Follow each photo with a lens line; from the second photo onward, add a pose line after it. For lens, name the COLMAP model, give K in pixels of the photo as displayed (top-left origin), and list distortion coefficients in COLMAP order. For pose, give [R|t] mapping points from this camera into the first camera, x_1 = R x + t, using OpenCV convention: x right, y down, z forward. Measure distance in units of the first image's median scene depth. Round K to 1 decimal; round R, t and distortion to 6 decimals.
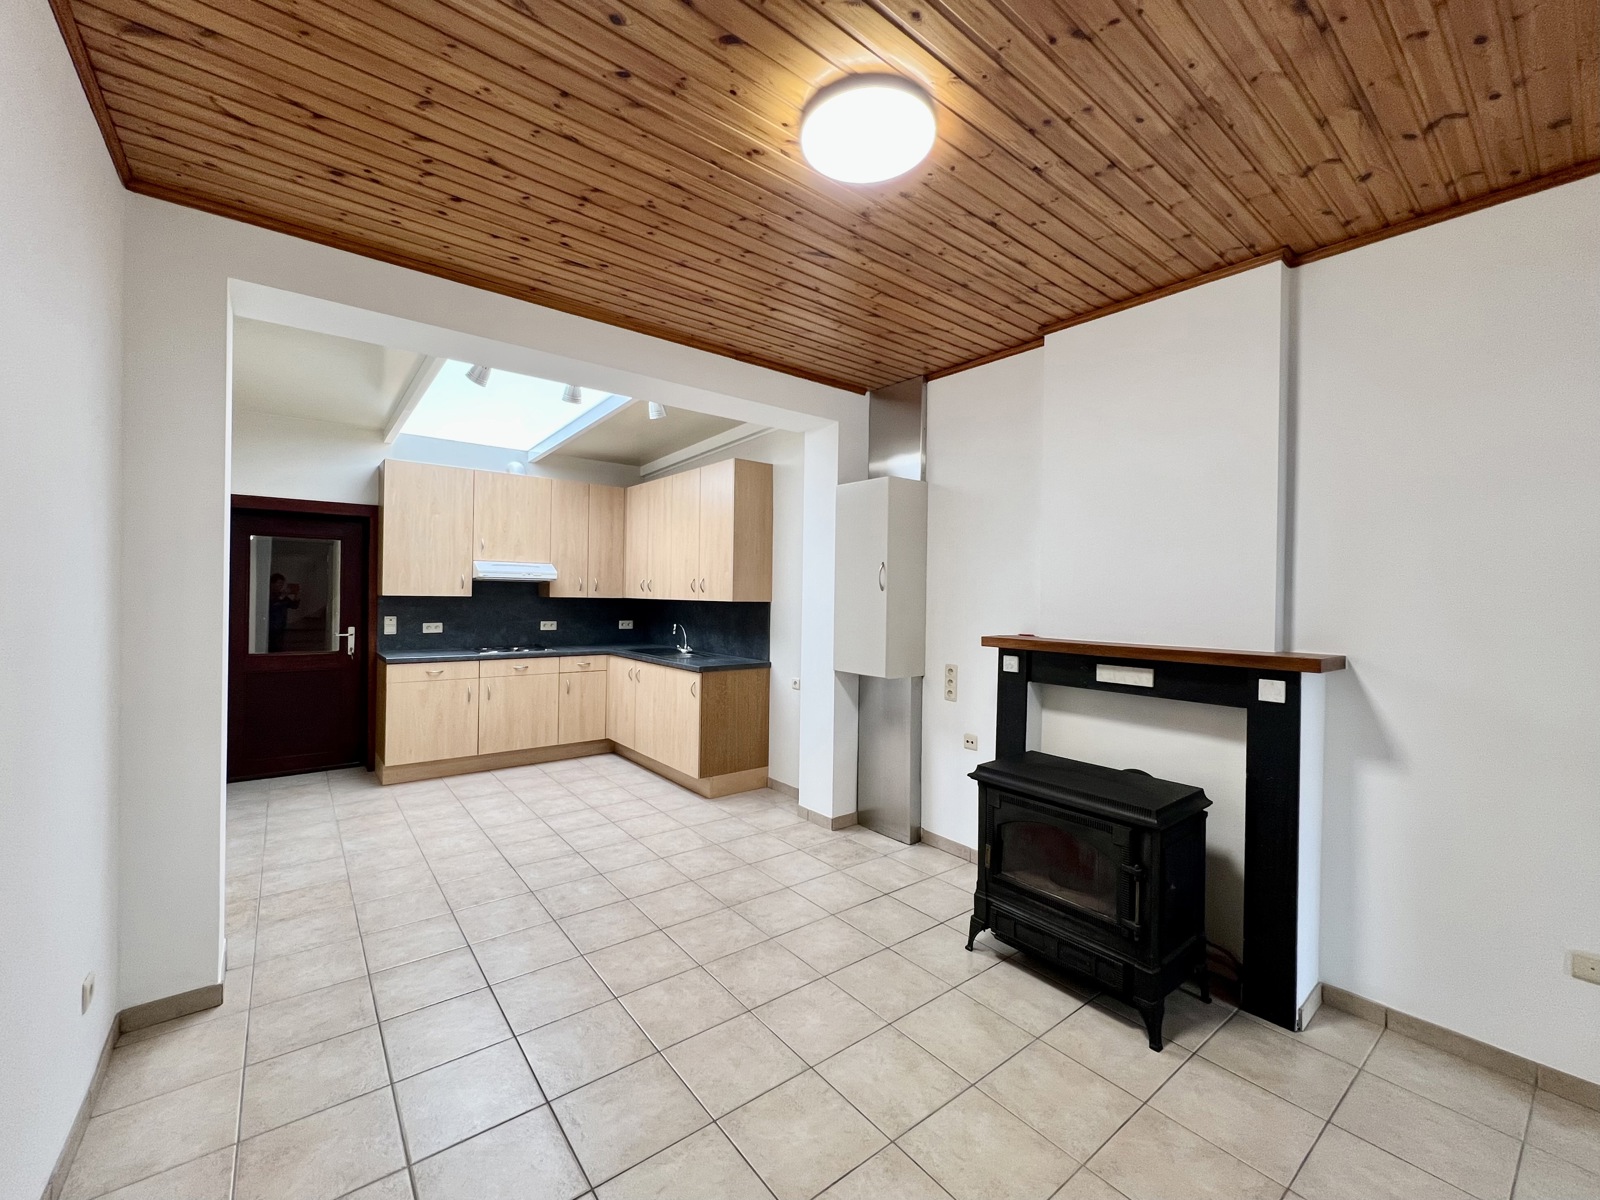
lens RADIAL K [[649.4, 0, 790.6], [0, 649.4, 605.4], [0, 0, 1]] dist [0.000072, -0.000069]
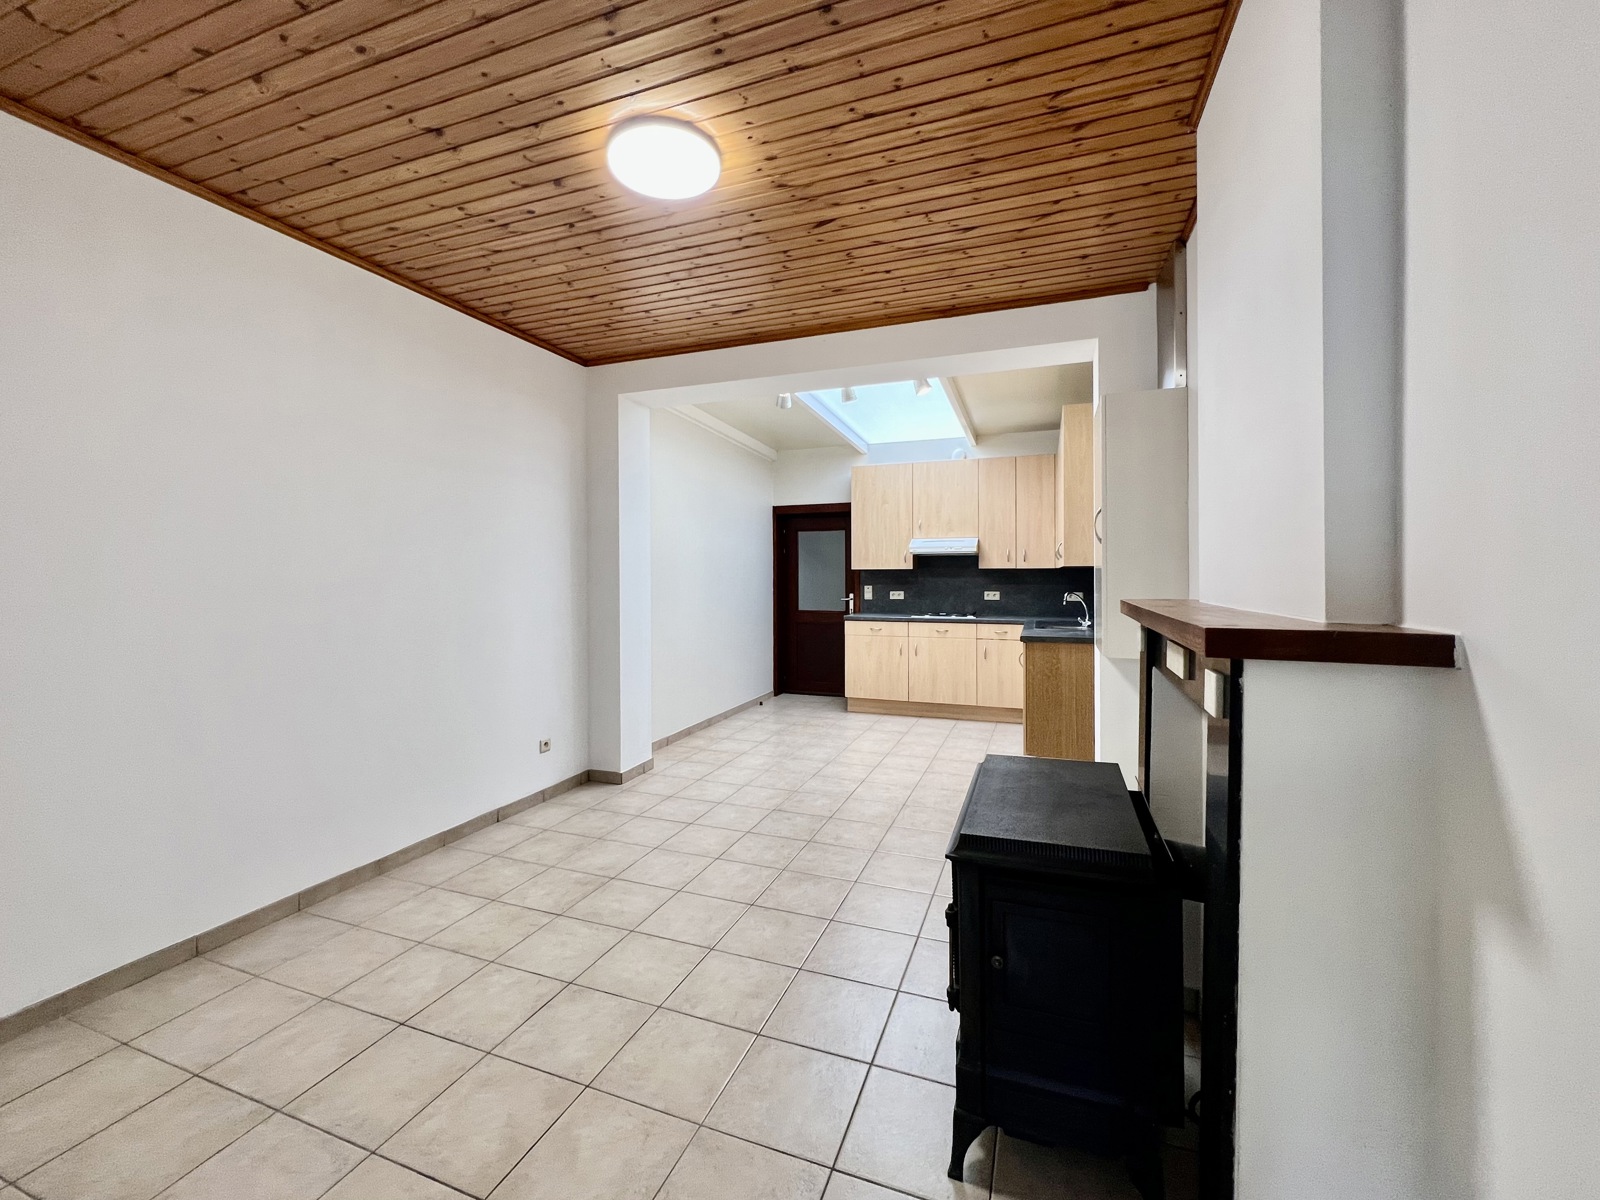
lens RADIAL K [[649.4, 0, 798.2], [0, 649.4, 585.2], [0, 0, 1]] dist [0.000072, -0.000069]
pose [[0.528709, -0.001620, -0.848802, 0.463842], [-0.002173, 0.999992, -0.003262, 0.022950], [0.848800, 0.003569, 0.528701, 0.211342]]
